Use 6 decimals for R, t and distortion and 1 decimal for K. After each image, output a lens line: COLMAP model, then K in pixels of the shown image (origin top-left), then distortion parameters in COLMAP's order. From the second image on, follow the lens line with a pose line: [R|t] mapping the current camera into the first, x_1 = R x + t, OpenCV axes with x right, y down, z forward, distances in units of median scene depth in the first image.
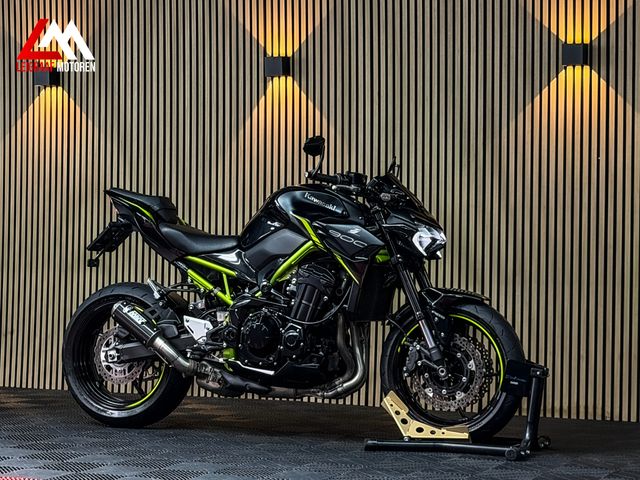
lens RADIAL K [[1461.4, 0, 320.0], [0, 1461.4, 240.0], [0, 0, 1]] dist [0.158374, 0.271677]
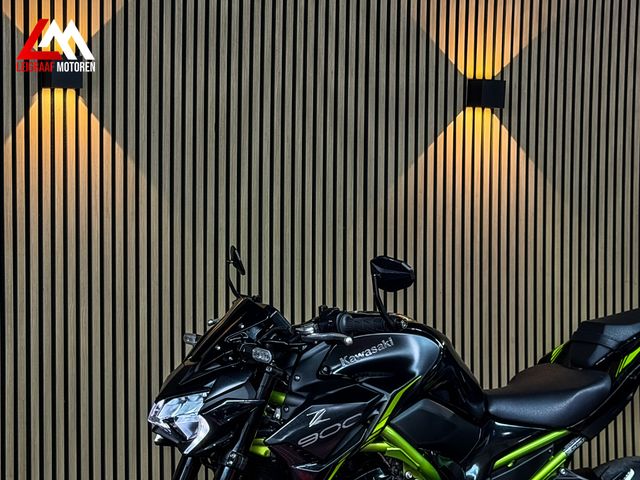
lens RADIAL K [[1461.4, 0, 320.0], [0, 1461.4, 240.0], [0, 0, 1]] dist [0.158374, 0.271677]
pose [[0.620733, -0.029183, 0.783479, -0.546353], [0.004555, 0.999424, 0.033618, -0.086299], [-0.784009, -0.017299, 0.620508, 0.675053]]
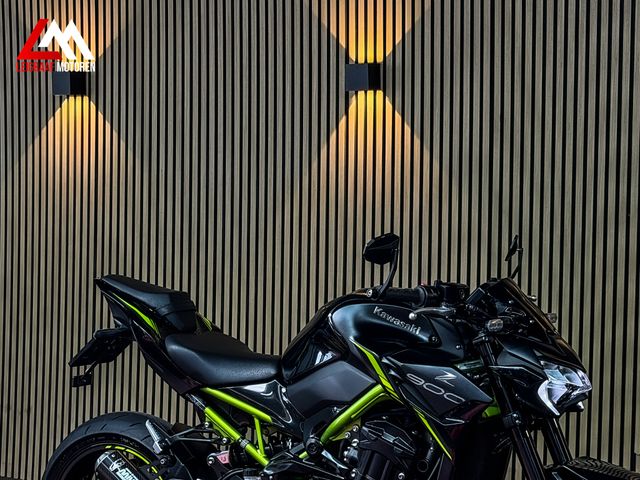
lens RADIAL K [[1461.4, 0, 320.0], [0, 1461.4, 240.0], [0, 0, 1]] dist [0.158374, 0.271677]
pose [[0.994624, 0.010272, -0.103040, 0.032253], [-0.004987, 0.998665, 0.051419, -0.093082], [0.103431, -0.050629, 0.993347, 0.334033]]
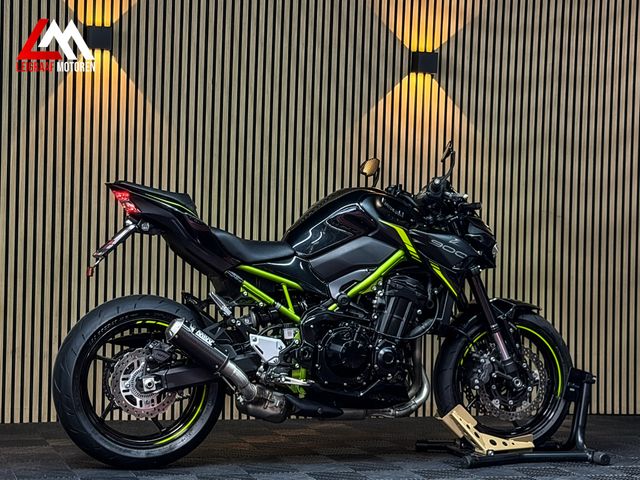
lens RADIAL K [[1461.4, 0, 320.0], [0, 1461.4, 240.0], [0, 0, 1]] dist [0.158374, 0.271677]
pose [[0.747149, 0.006923, 0.664621, -0.636331], [-0.022163, 0.999649, 0.014503, -0.017571], [-0.664287, -0.025566, 0.747040, 0.321095]]
